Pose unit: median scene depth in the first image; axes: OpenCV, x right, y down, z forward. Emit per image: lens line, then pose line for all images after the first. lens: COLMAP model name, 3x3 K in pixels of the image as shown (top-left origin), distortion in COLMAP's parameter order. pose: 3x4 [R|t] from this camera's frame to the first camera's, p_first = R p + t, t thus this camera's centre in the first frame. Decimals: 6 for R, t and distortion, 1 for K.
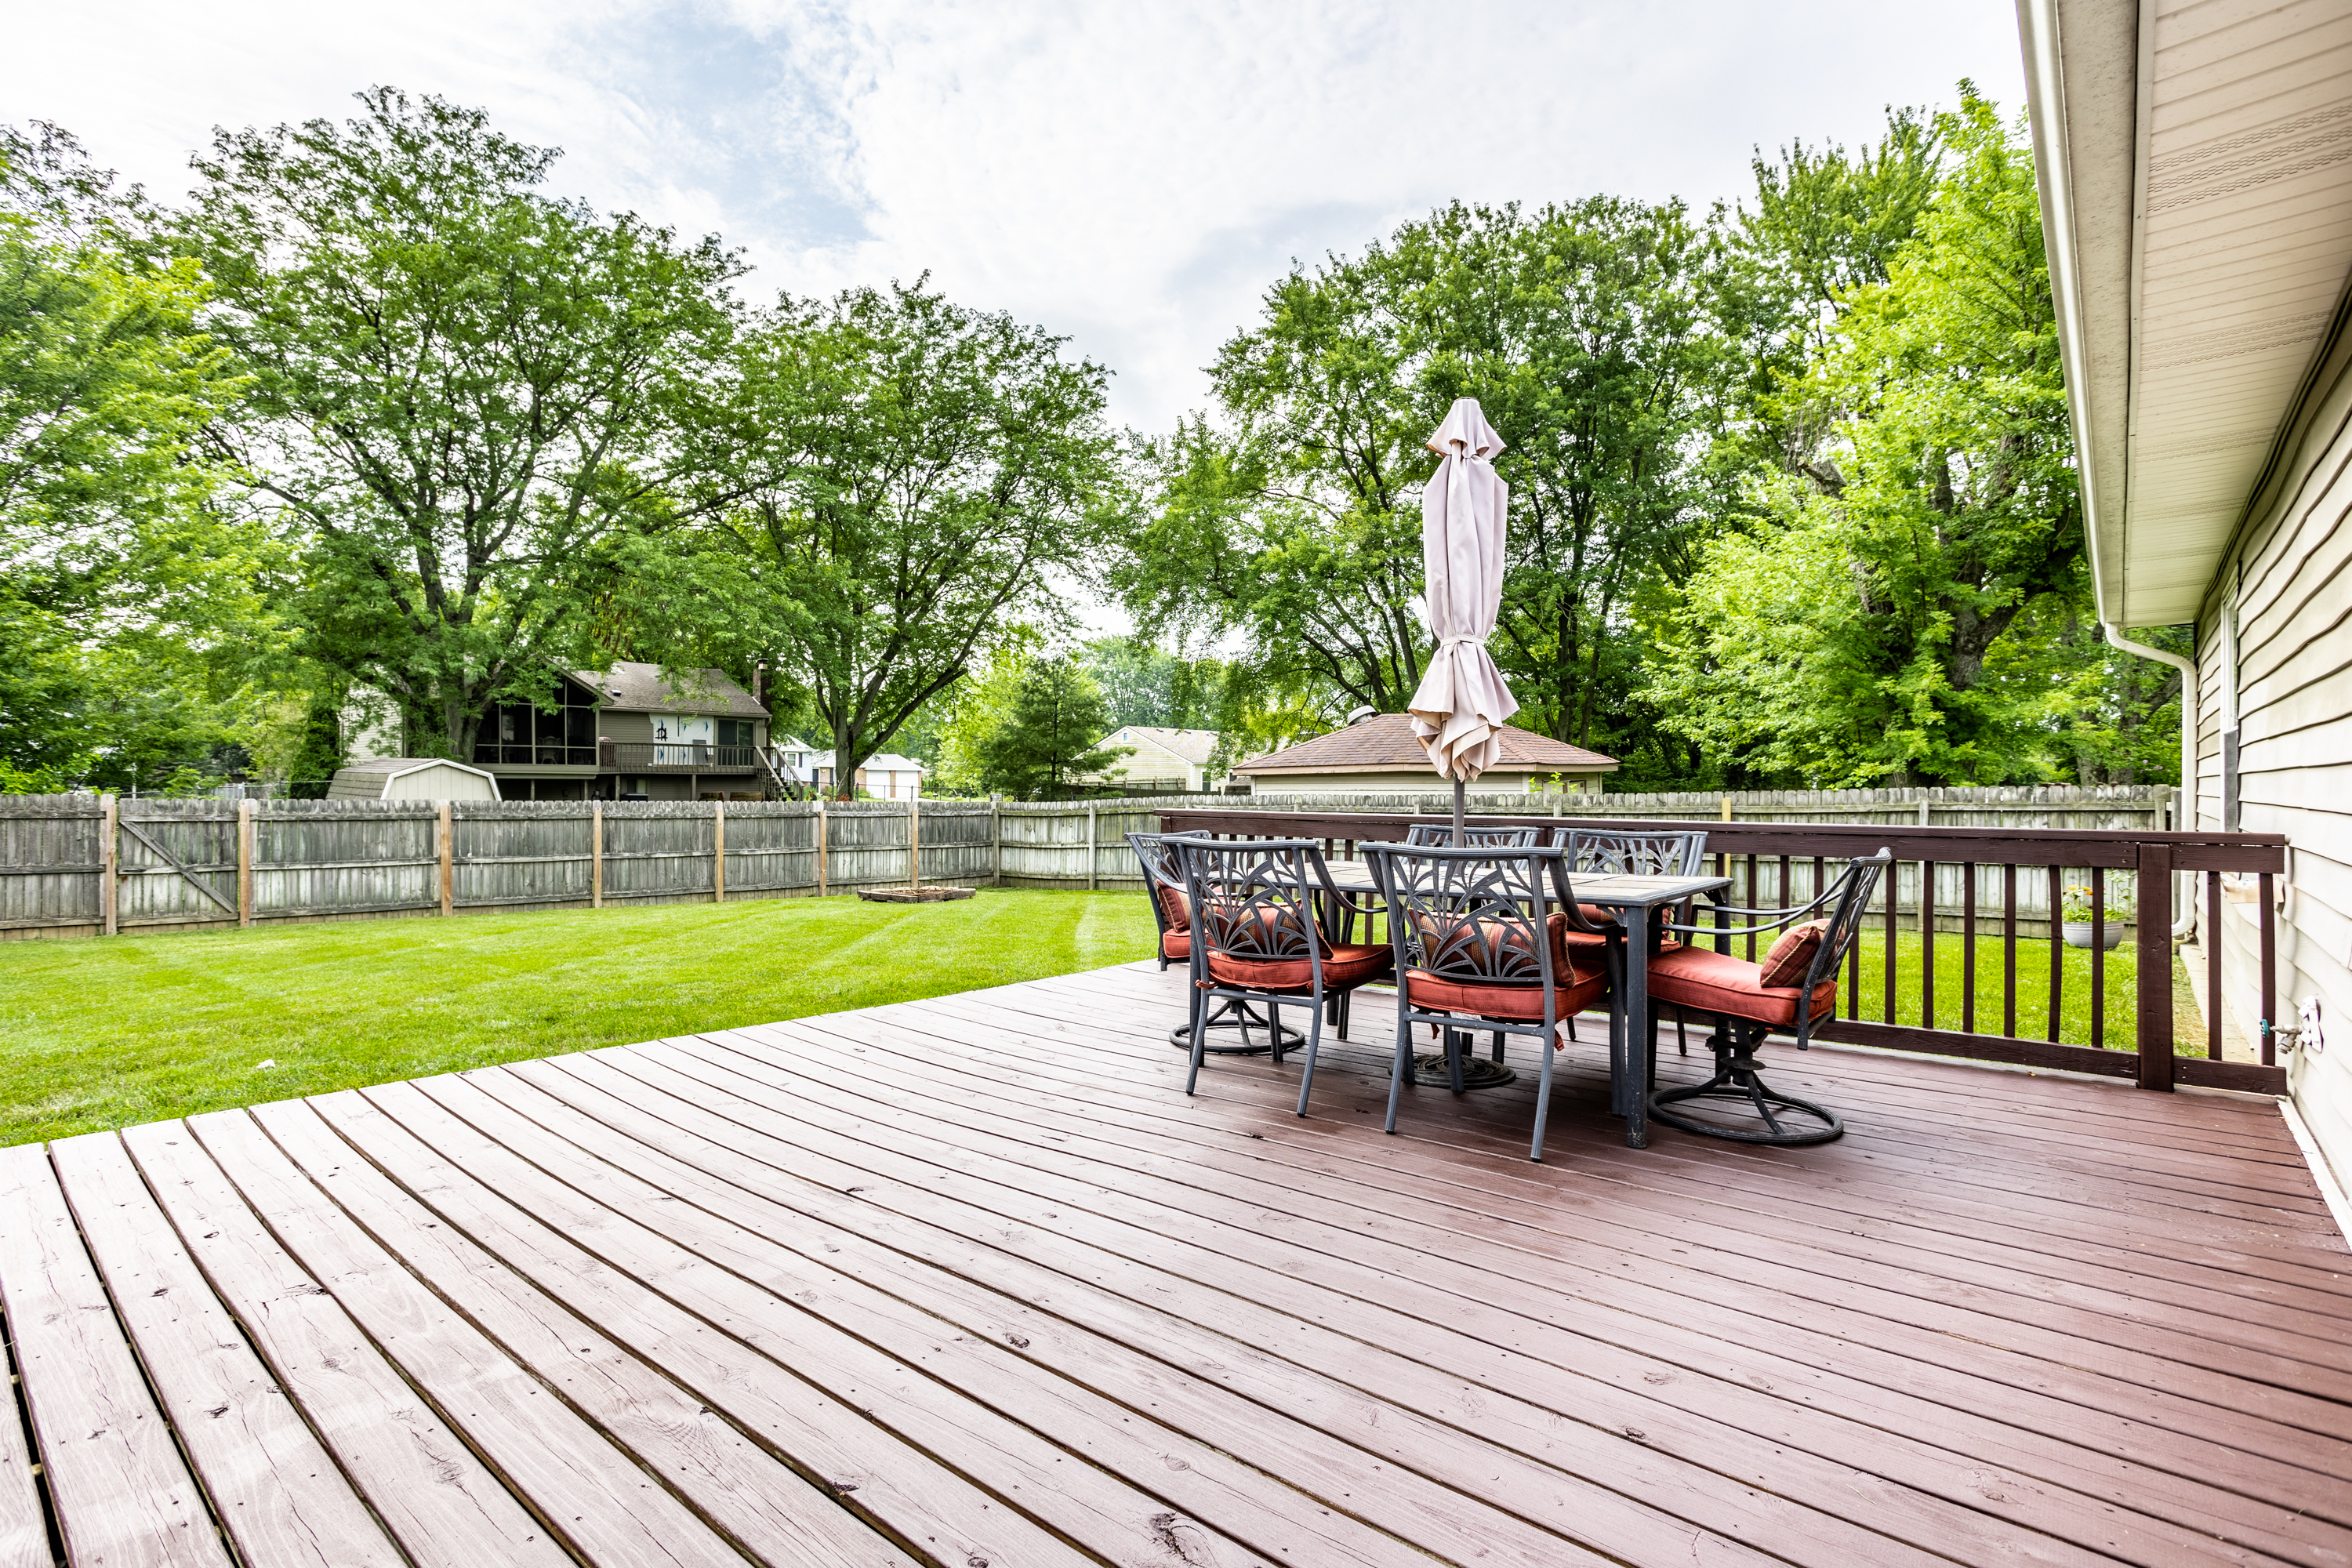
lens RADIAL K [[1230.1, 0, 1150.7], [0, 1230.1, 779.5], [0, 0, 1]] dist [-0.070997, 0.048011]
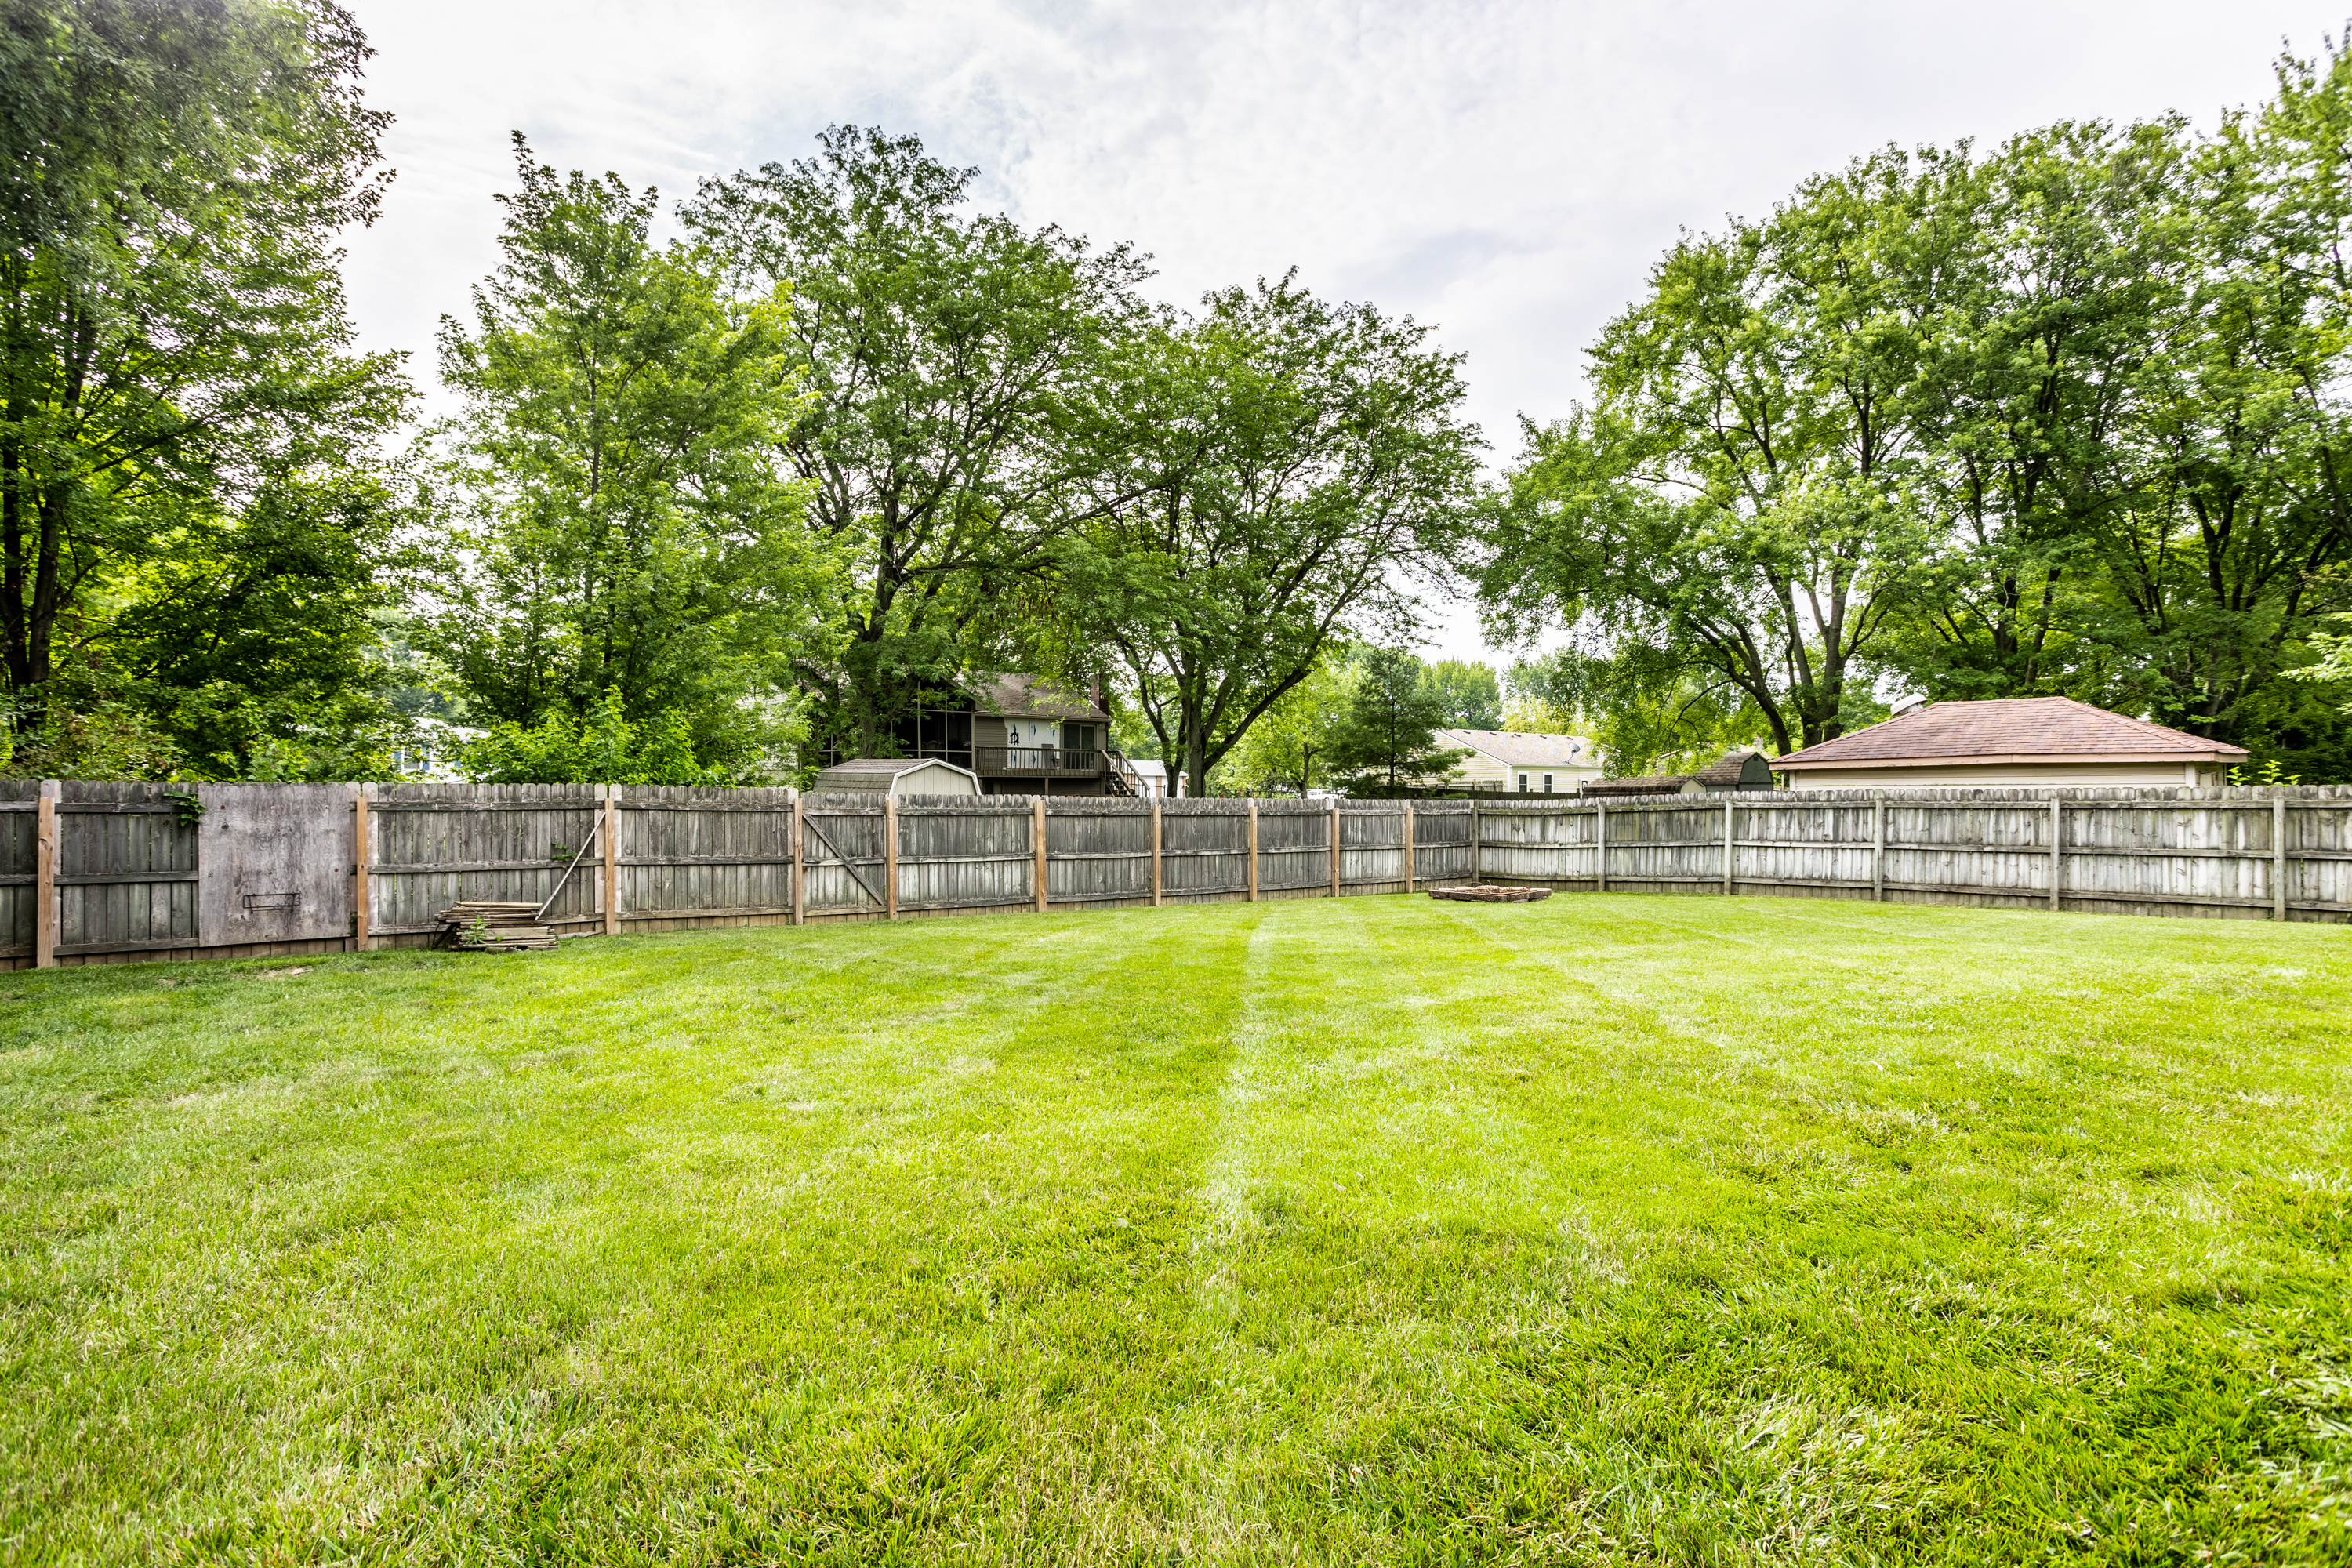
lens RADIAL K [[1230.1, 0, 1150.7], [0, 1230.1, 779.5], [0, 0, 1]] dist [-0.070997, 0.048011]
pose [[0.982286, -0.004573, -0.187330, -0.158879], [0.003662, 0.999980, -0.005211, 0.004939], [0.187350, 0.004433, 0.982283, 0.009599]]
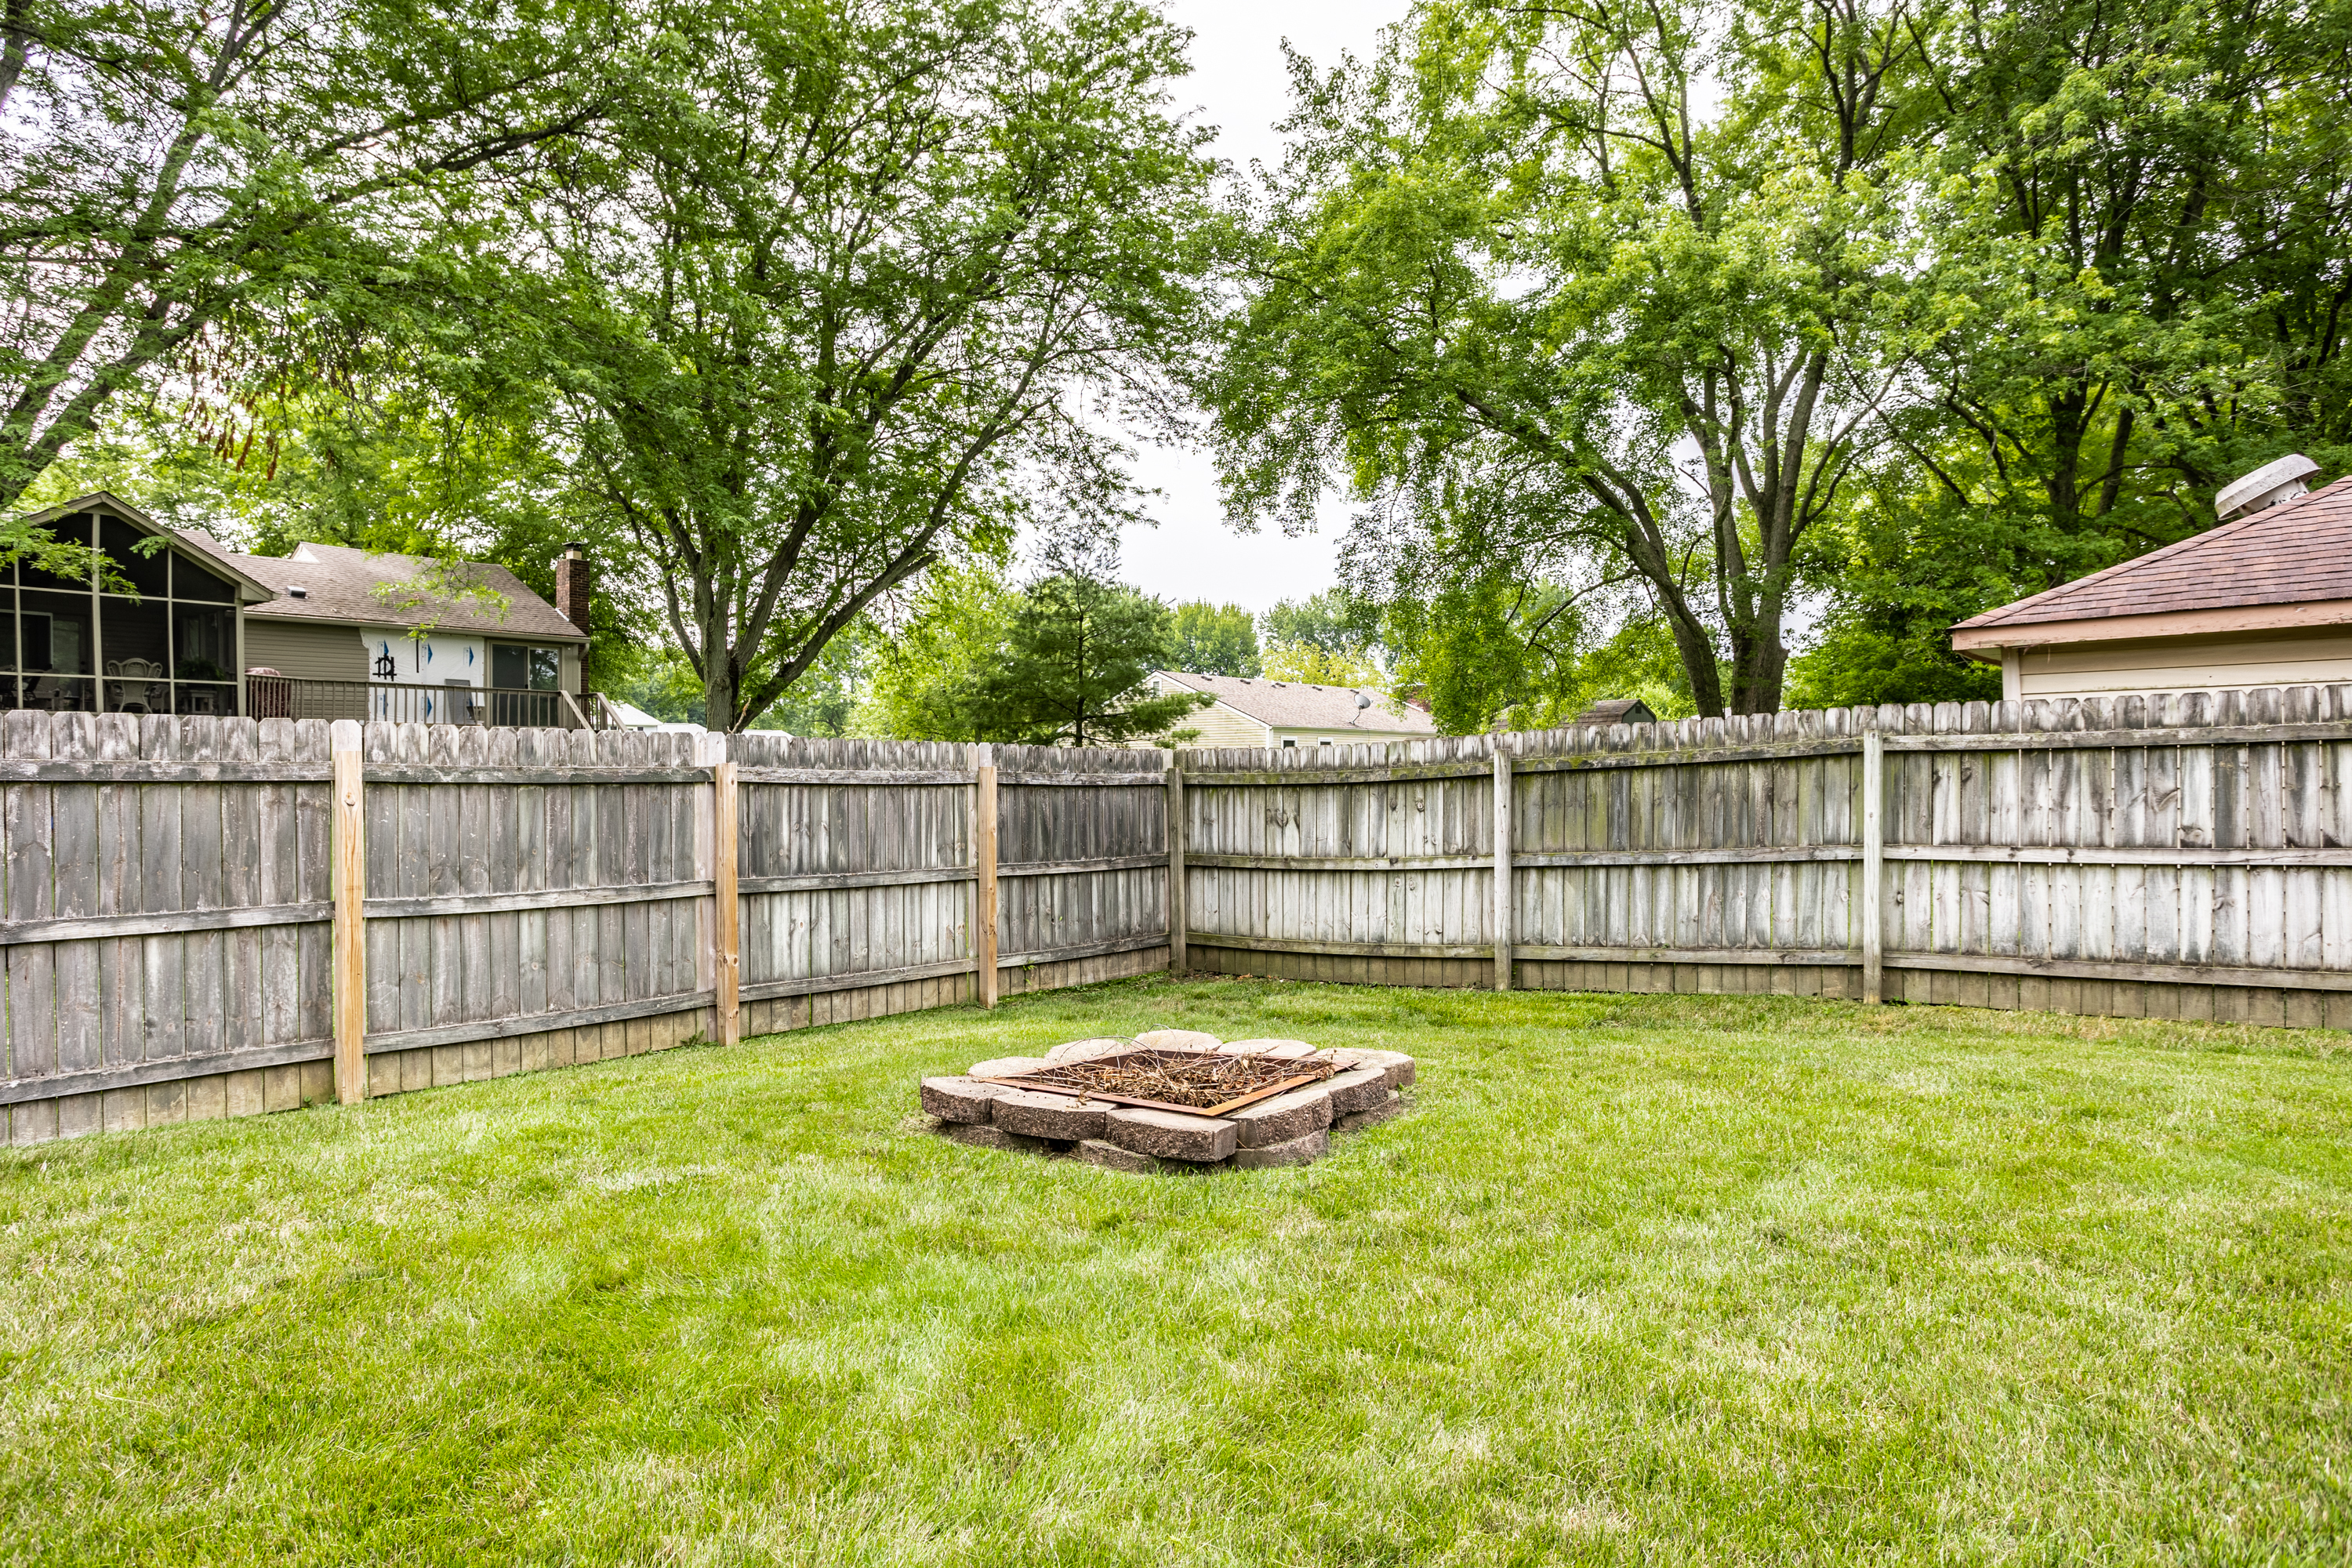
lens RADIAL K [[1631.8, 0, 1176.0], [0, 1631.8, 784.0], [0, 0, 1]] dist [-0.009312, 0.006206]
pose [[0.999196, -0.010584, 0.038659, -0.117949], [0.010208, 0.999899, 0.009898, 0.019329], [-0.038760, -0.009495, 0.999203, 0.405462]]
